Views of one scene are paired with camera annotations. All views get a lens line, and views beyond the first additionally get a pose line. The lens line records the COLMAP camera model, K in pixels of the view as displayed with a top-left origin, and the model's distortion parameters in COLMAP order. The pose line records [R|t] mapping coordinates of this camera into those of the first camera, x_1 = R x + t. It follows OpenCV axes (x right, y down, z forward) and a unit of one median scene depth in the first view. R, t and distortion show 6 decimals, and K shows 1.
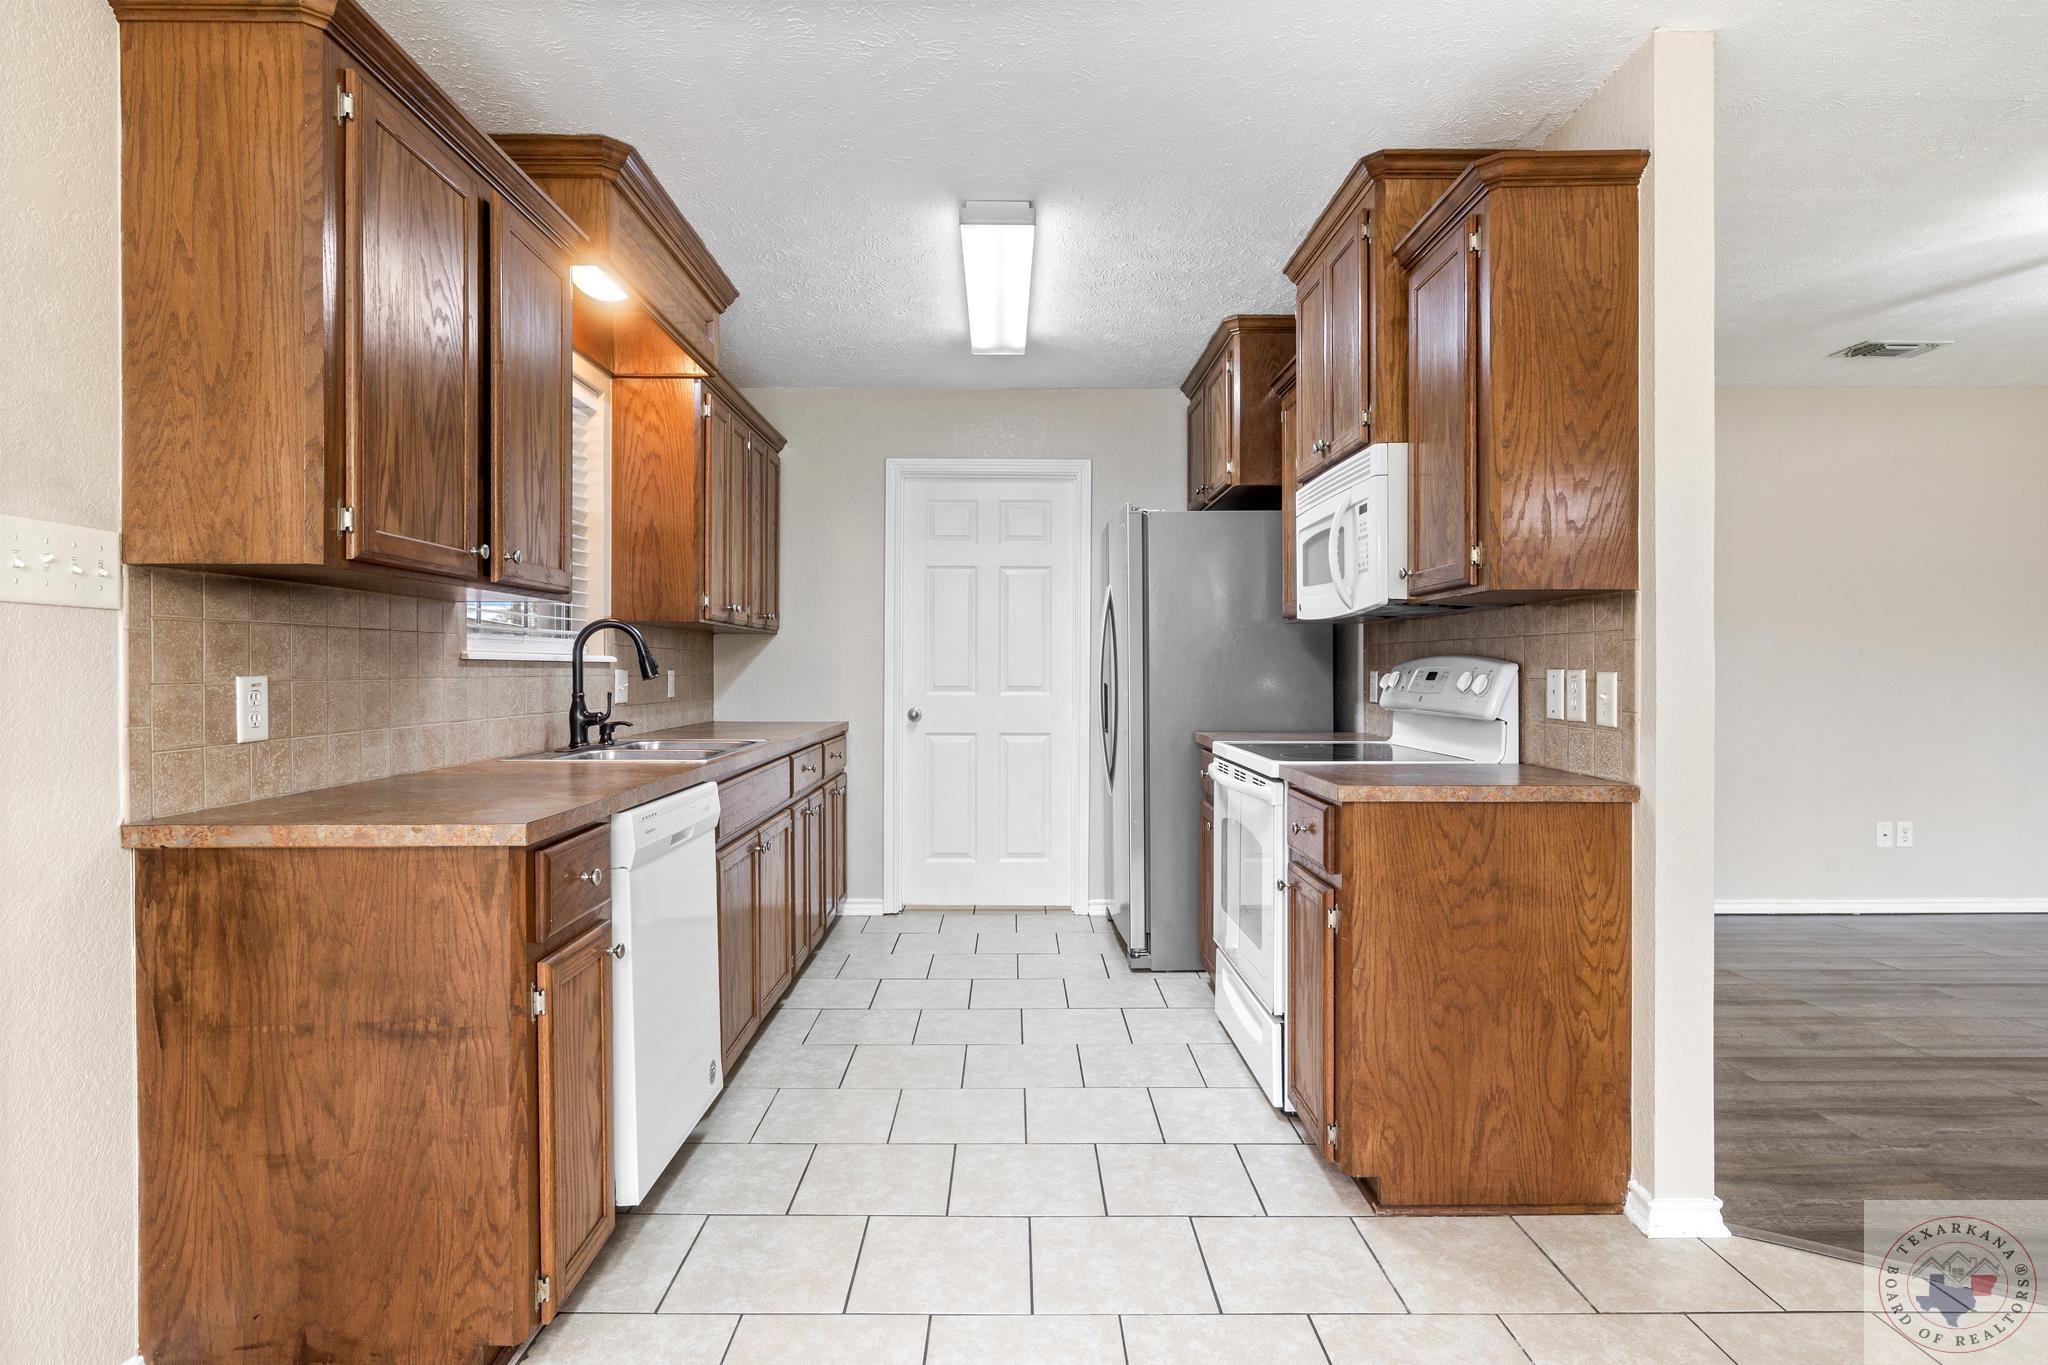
lens RADIAL K [[1052.9, 0, 1019.2], [0, 1052.9, 672.4], [0, 0, 1]] dist [-0.000174, 0.001146]
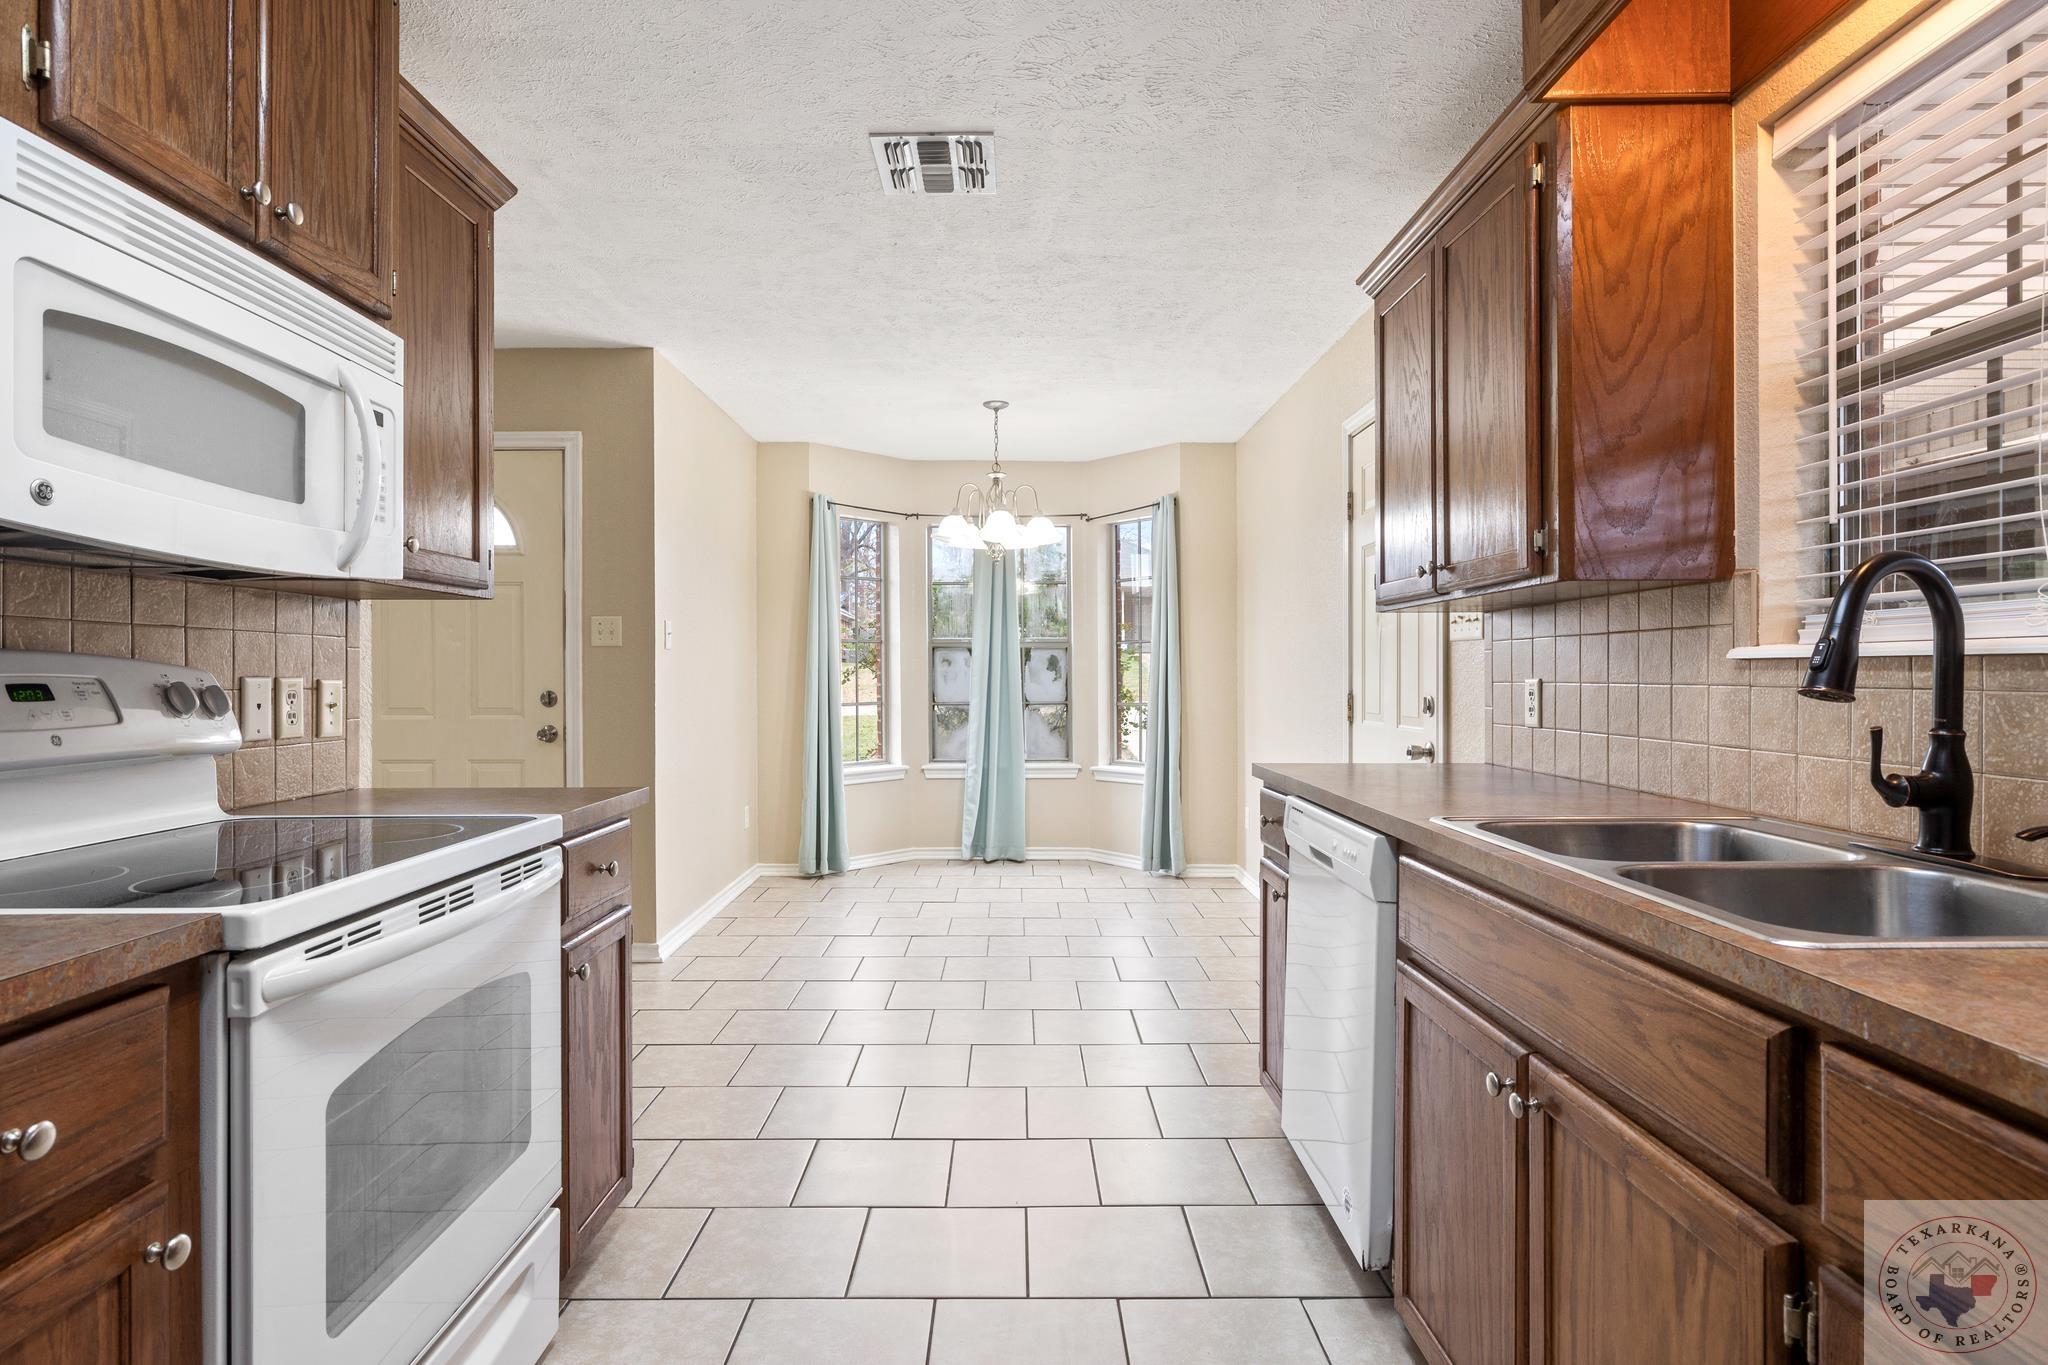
lens RADIAL K [[1052.9, 0, 1019.2], [0, 1052.9, 672.4], [0, 0, 1]] dist [-0.000174, 0.001146]
pose [[-0.999999, 0.000360, -0.001606, -0.064709], [0.000357, 0.999998, 0.002156, -0.009163], [0.001606, 0.002155, -0.999996, 2.025986]]
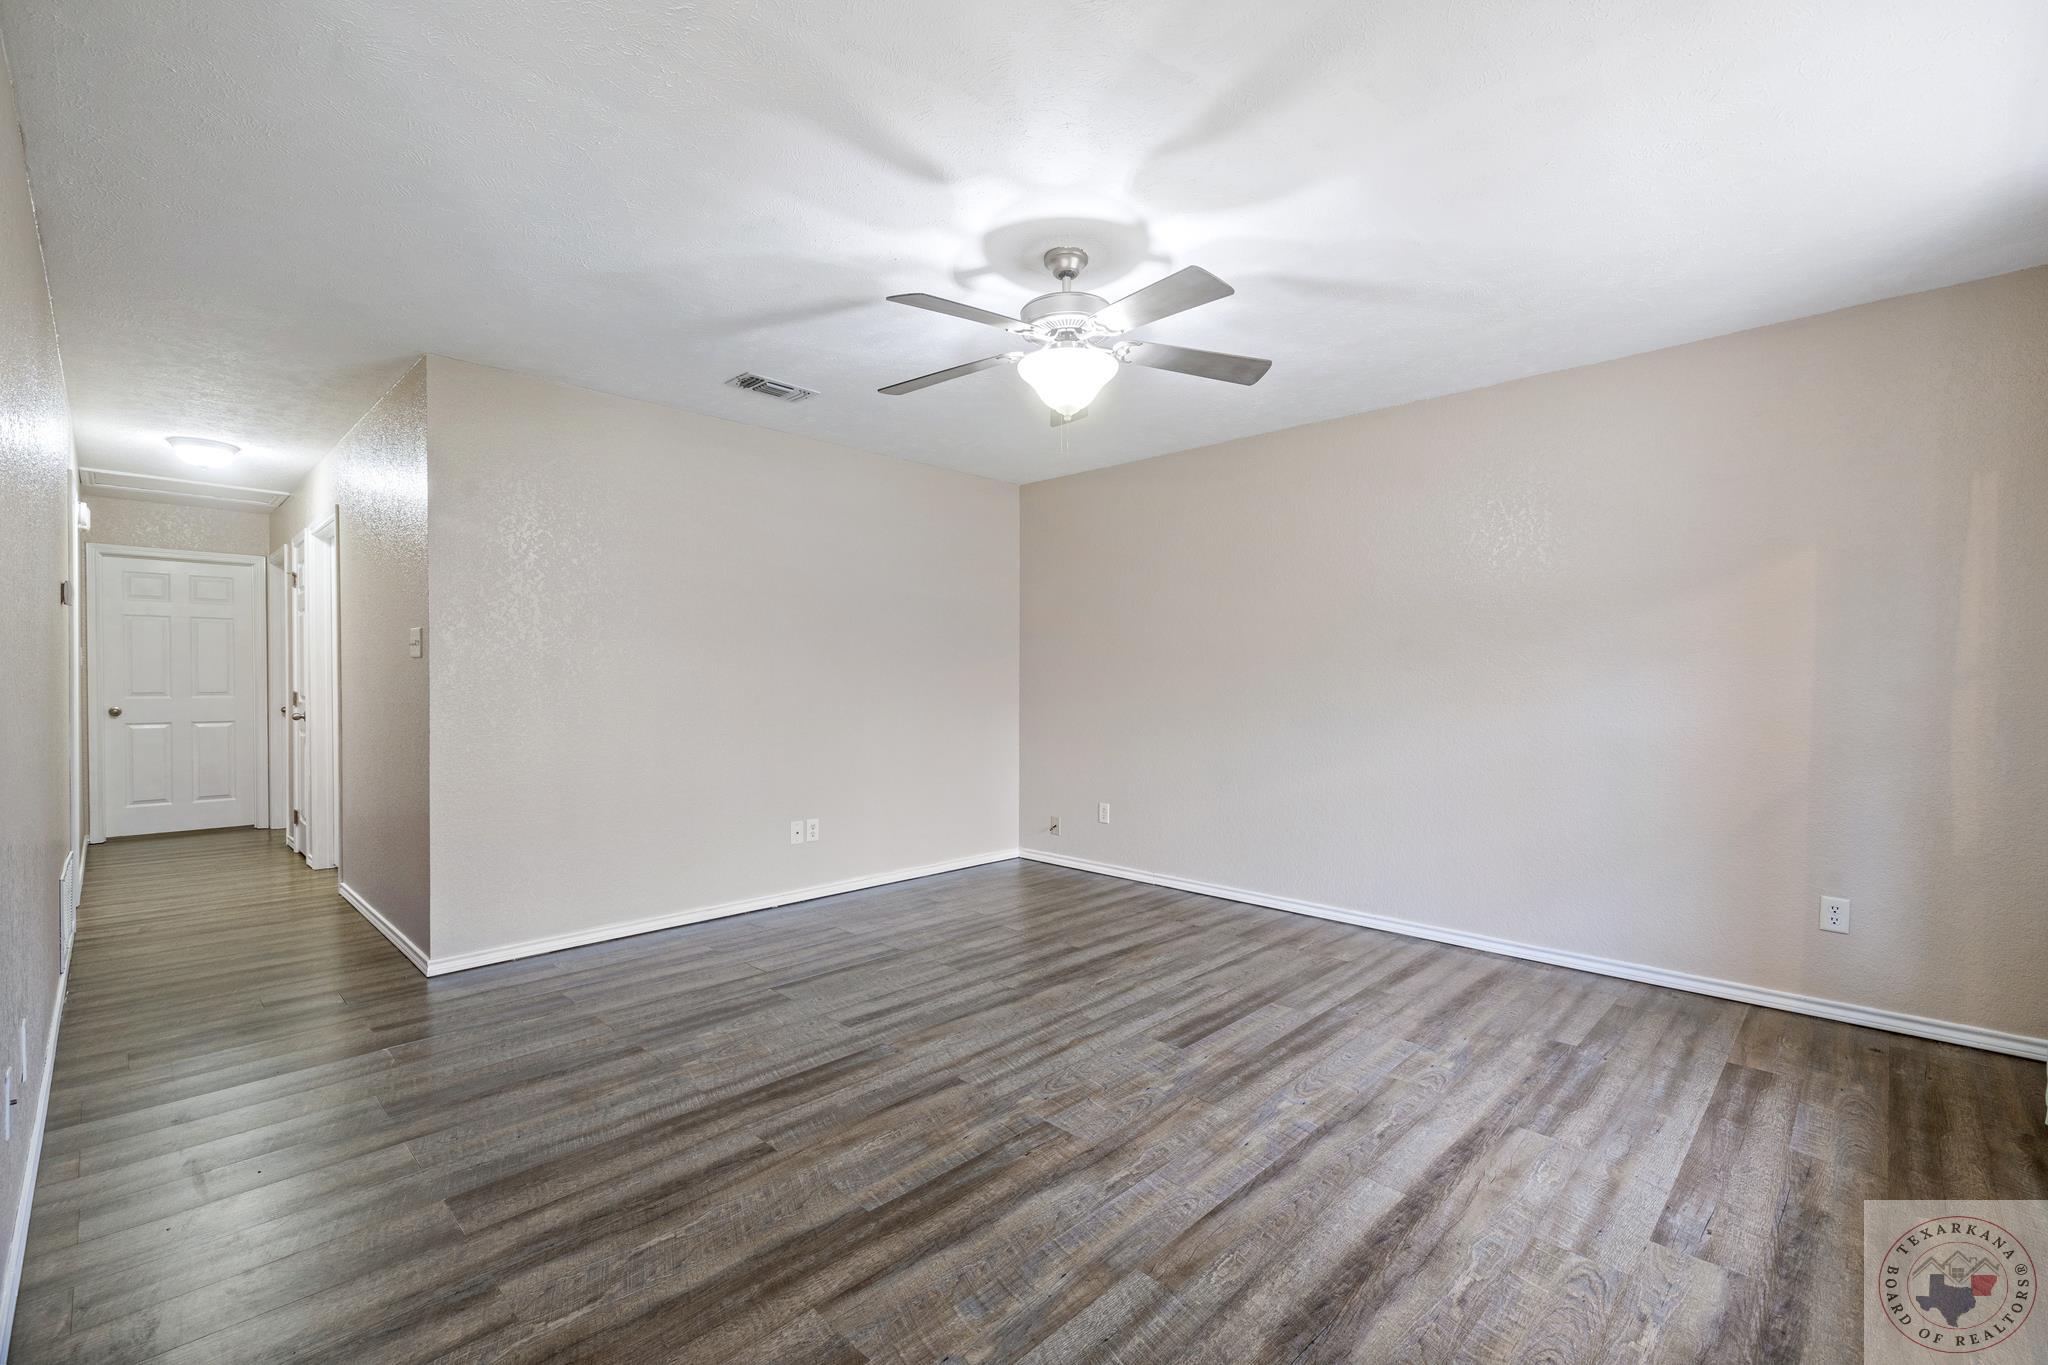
lens RADIAL K [[888.3, 0, 1027.3], [0, 888.3, 690.6], [0, 0, 1]] dist [-0.000705, -0.000079]
pose [[0.699161, -0.004759, 0.714949, 0.709359], [-0.000116, 0.999977, 0.006770, -0.010137], [-0.714965, -0.004816, 0.699144, 0.357193]]
